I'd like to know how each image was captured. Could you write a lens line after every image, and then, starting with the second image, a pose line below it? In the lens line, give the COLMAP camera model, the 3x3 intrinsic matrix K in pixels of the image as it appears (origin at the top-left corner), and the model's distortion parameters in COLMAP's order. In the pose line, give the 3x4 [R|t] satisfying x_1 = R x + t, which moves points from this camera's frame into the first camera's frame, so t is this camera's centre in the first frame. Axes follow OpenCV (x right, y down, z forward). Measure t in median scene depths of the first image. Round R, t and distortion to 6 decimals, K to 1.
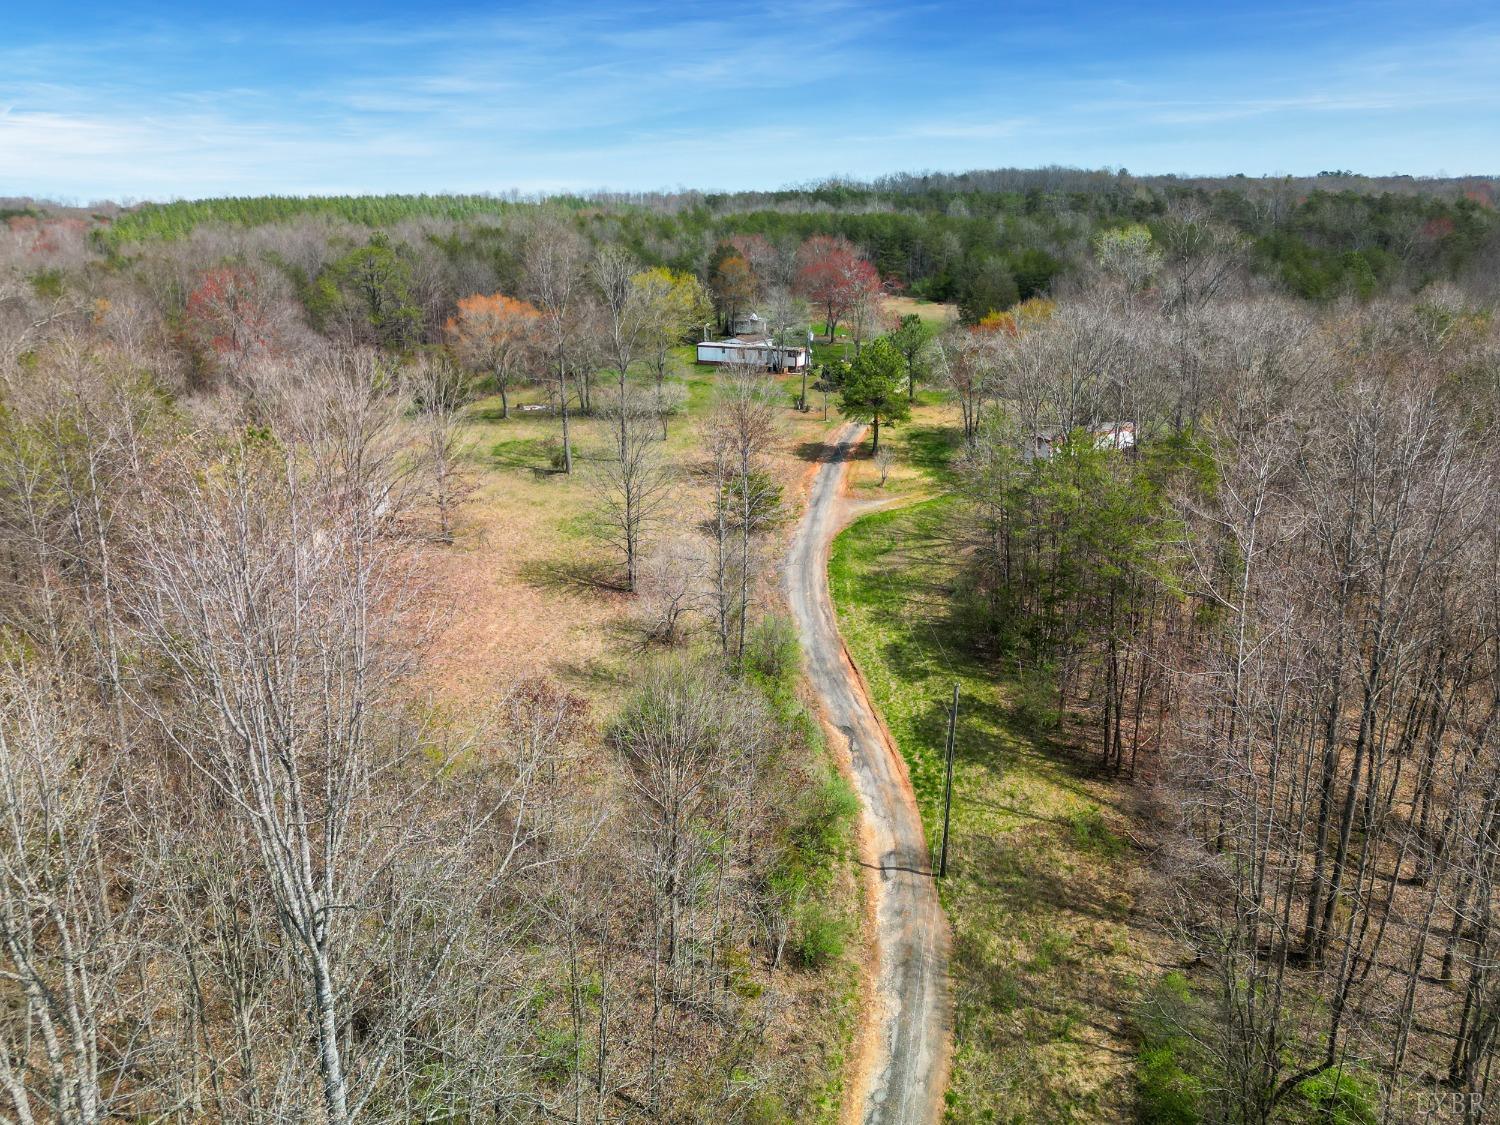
lens RADIAL K [[1101.1, 0, 750.0], [0, 1101.1, 562.5], [0, 0, 1]] dist [0.098917, -0.110690]
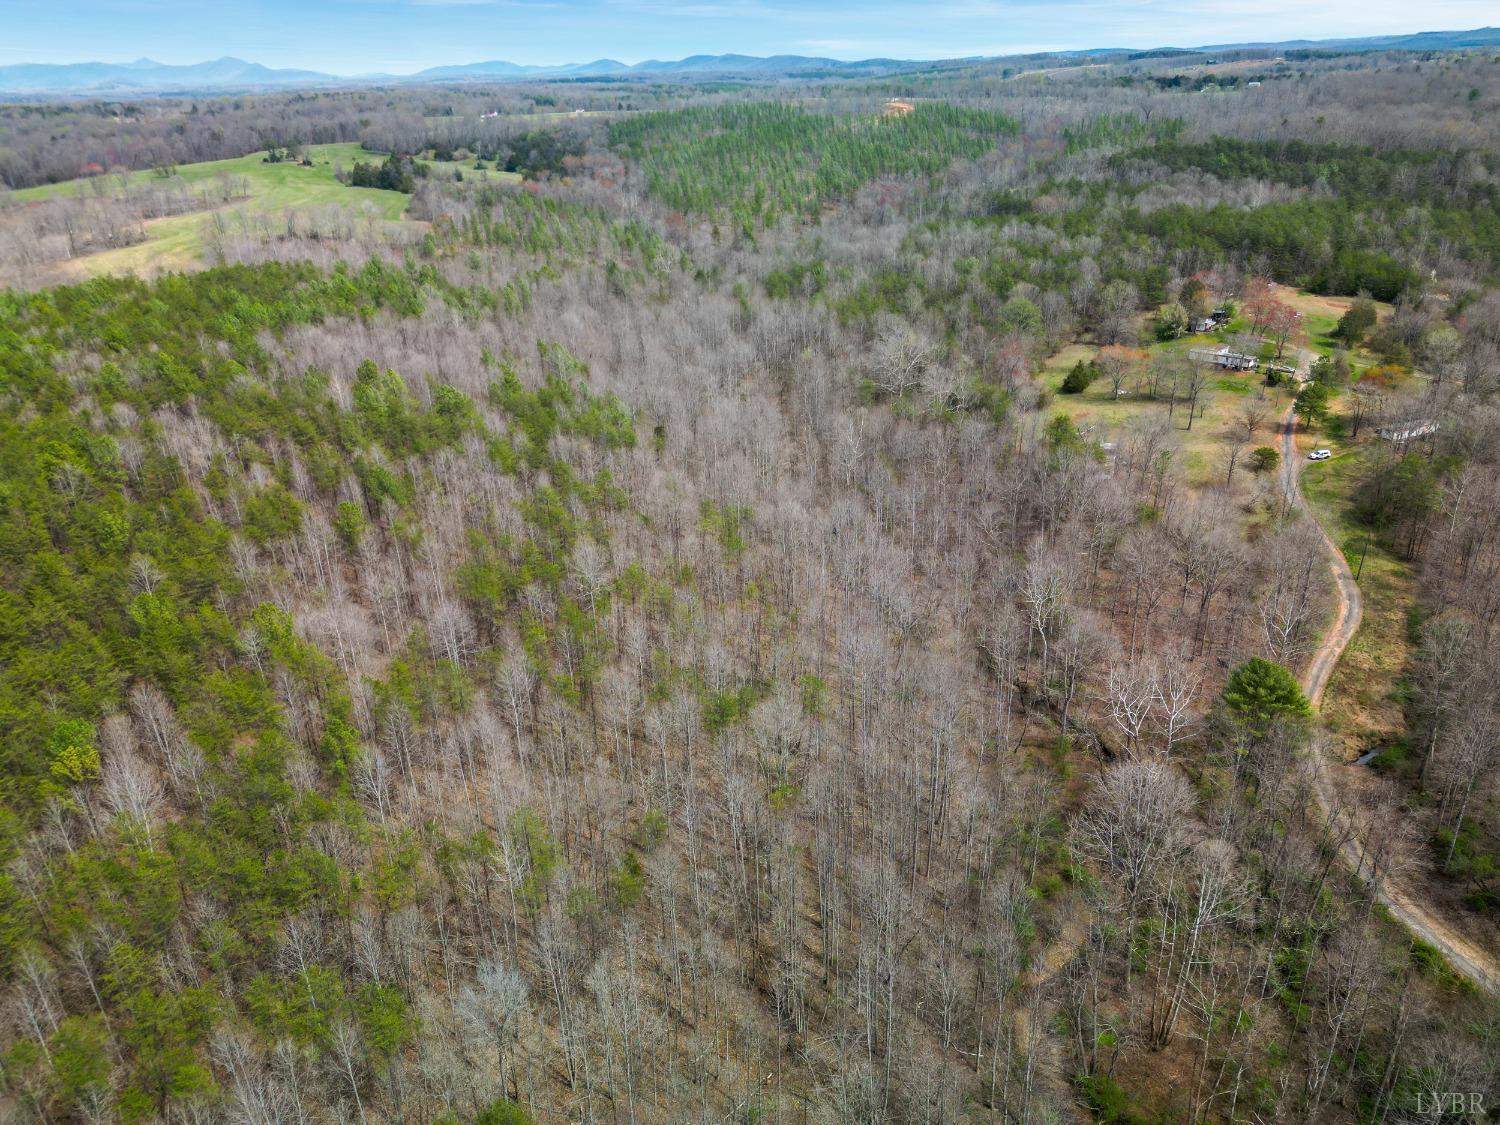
lens RADIAL K [[1036.1, 0, 733.2], [0, 1036.1, 567.6], [0, 0, 1]] dist [0.062670, -0.067839]
pose [[0.967376, 0.078235, -0.240961, -0.594954], [-0.039631, 0.986146, 0.161074, -0.148279], [0.250225, -0.146270, 0.957075, -1.718568]]
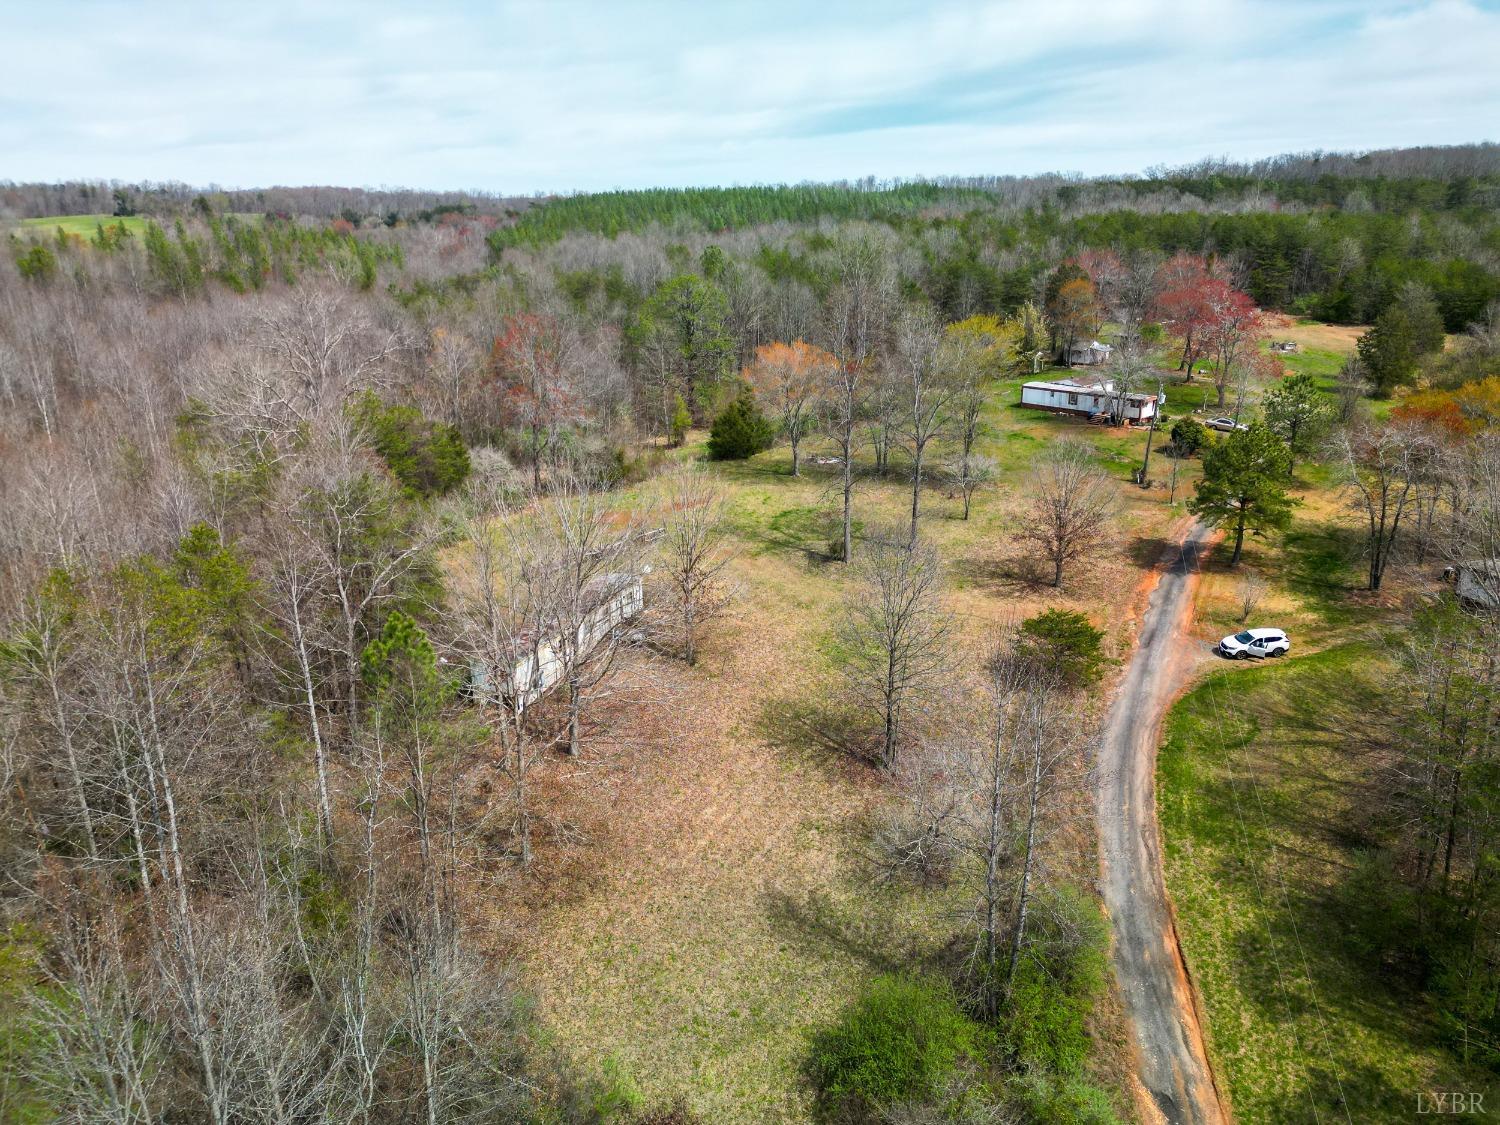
lens RADIAL K [[1050.1, 0, 751.2], [0, 1050.1, 555.9], [0, 0, 1]] dist [0.076986, -0.073359]
pose [[0.953119, 0.089292, -0.289122, 0.003662], [-0.081915, 0.995932, 0.037542, -0.128379], [0.291298, -0.012099, 0.956556, 0.213909]]
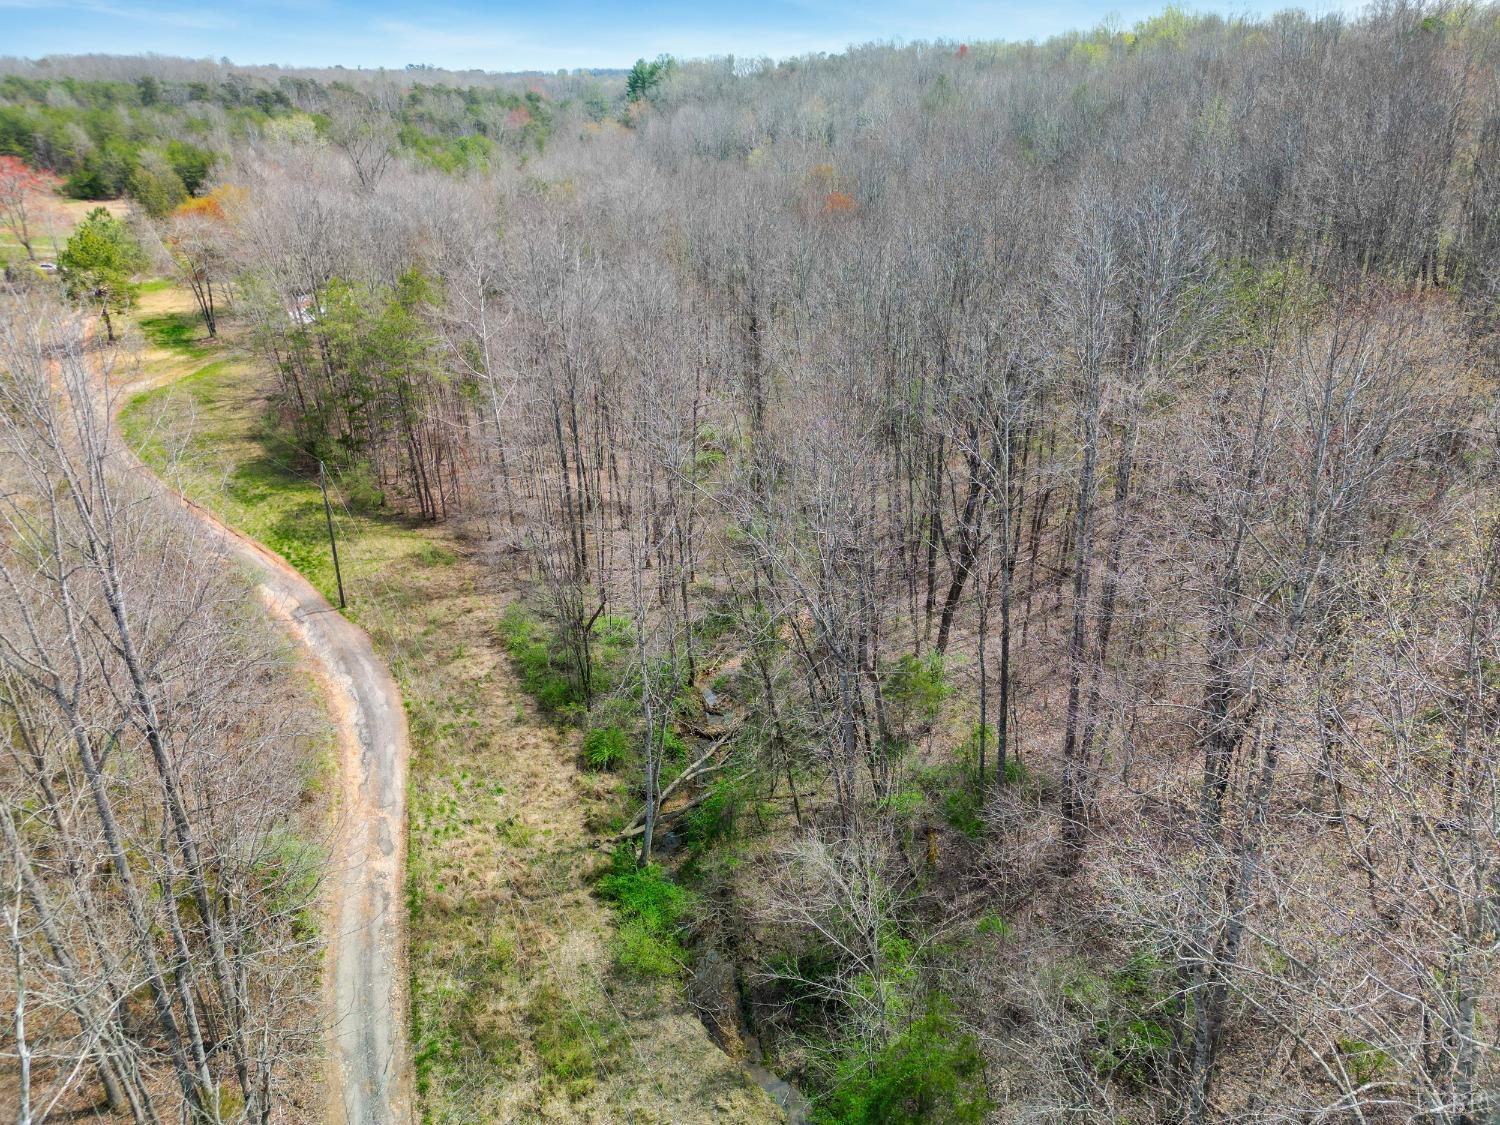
lens RADIAL K [[1050.1, 0, 751.2], [0, 1050.1, 555.9], [0, 0, 1]] dist [0.076986, -0.073359]
pose [[0.742564, -0.273792, 0.611258, -0.134631], [0.212772, 0.961787, 0.172321, 0.057685], [-0.635080, 0.002099, 0.772443, -0.189569]]
